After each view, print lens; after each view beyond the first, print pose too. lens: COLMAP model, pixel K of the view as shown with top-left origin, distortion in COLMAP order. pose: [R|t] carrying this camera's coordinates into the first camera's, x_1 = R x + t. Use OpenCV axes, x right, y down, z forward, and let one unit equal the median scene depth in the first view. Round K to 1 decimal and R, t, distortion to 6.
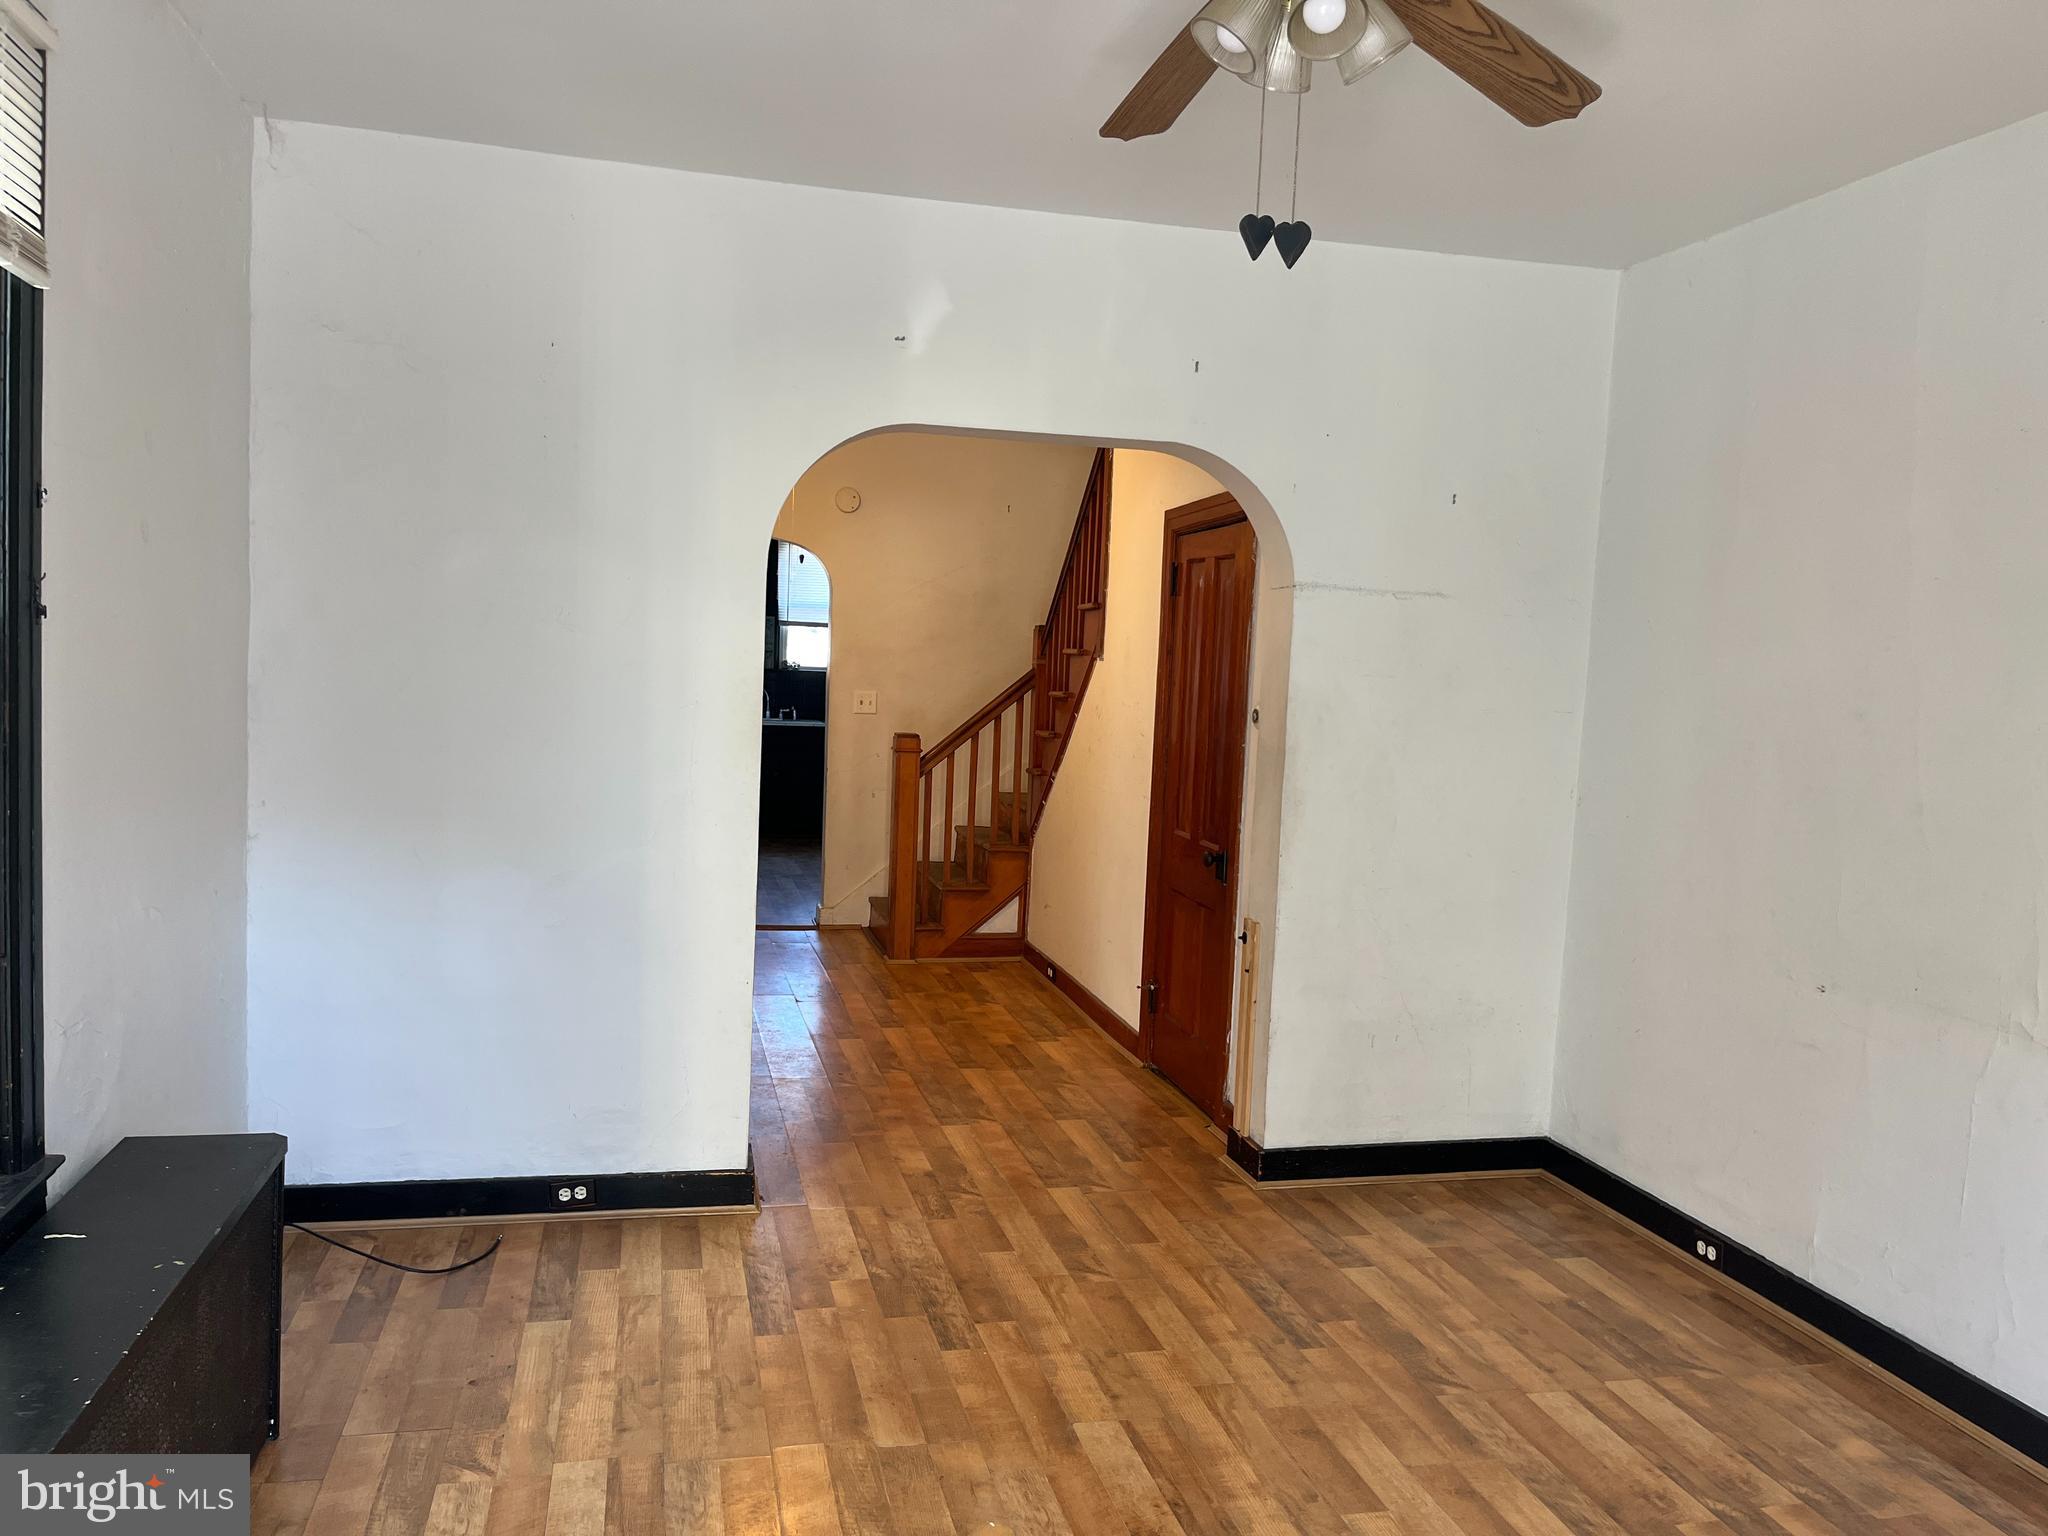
lens RADIAL K [[1546.1, 0, 1023.9], [0, 1546.1, 775.0], [0, 0, 1]] dist [0.047474, -0.023879]
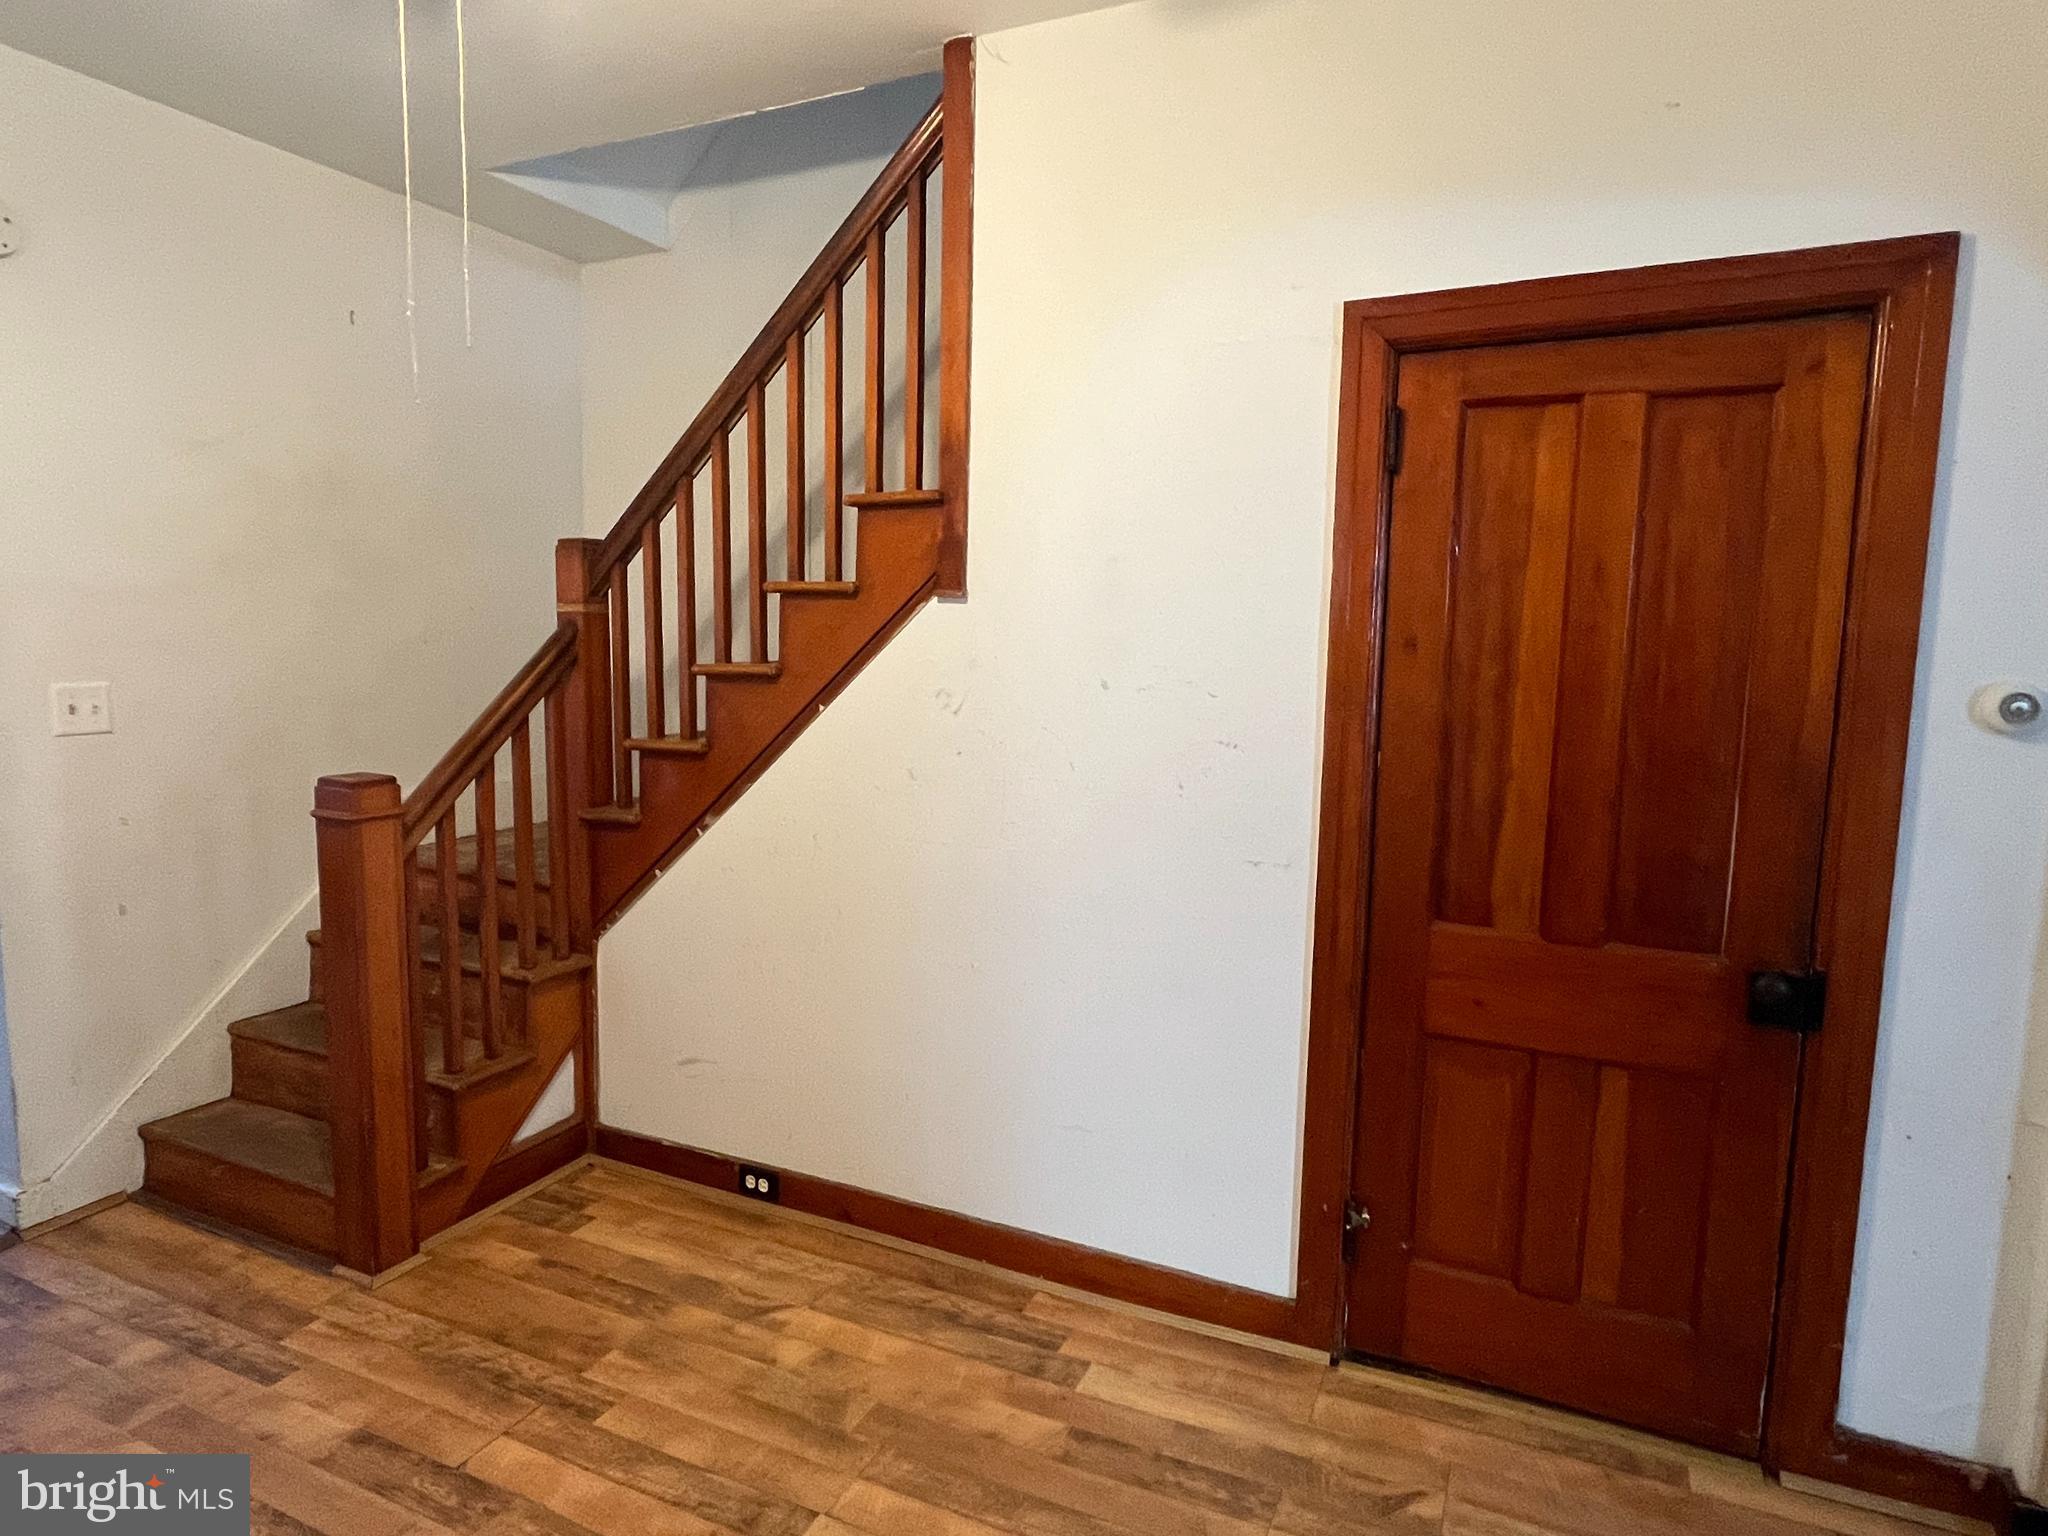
lens RADIAL K [[1166.3, 0, 959.3], [0, 1166.3, 761.3], [0, 0, 1]] dist [-0.002379, -0.001510]
pose [[0.626206, -0.107127, 0.772263, -0.225334], [0.068396, 0.994245, 0.082459, -0.046381], [-0.776652, 0.001183, 0.629929, 0.650266]]
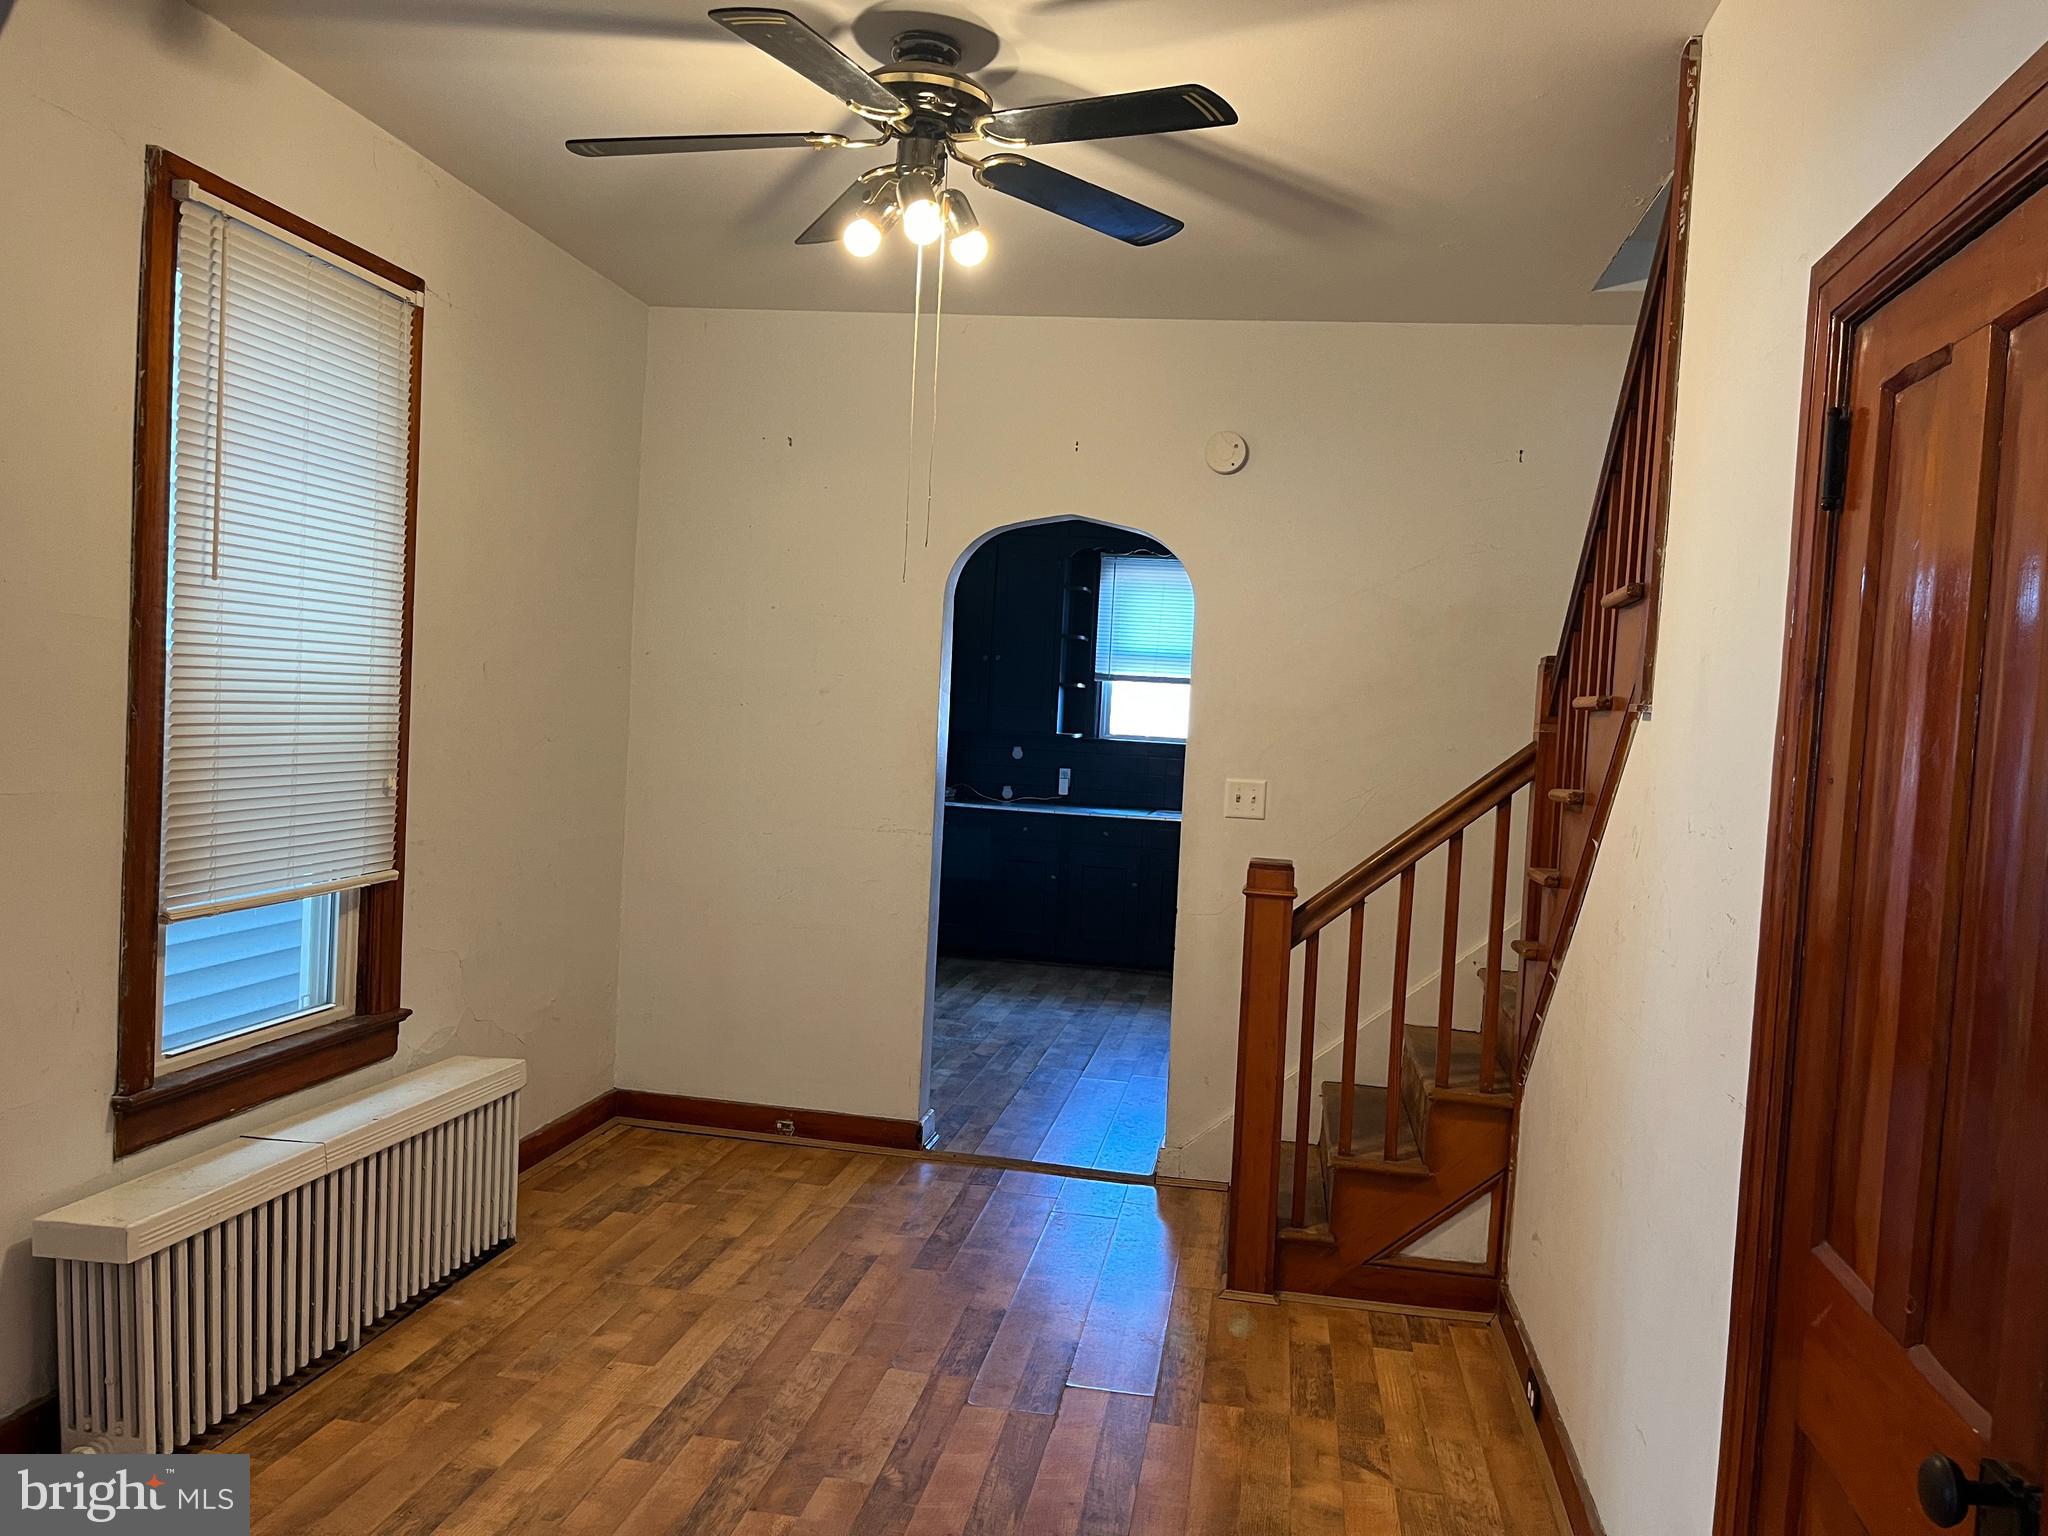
lens RADIAL K [[1546.1, 0, 1006.2], [0, 1546.1, 779.0], [0, 0, 1]] dist [0.047474, -0.023879]
pose [[0.915796, 0.022065, -0.401037, 0.053020], [-0.042629, 0.998190, -0.042428, -0.028300], [0.399375, 0.055951, 0.915079, 0.473564]]
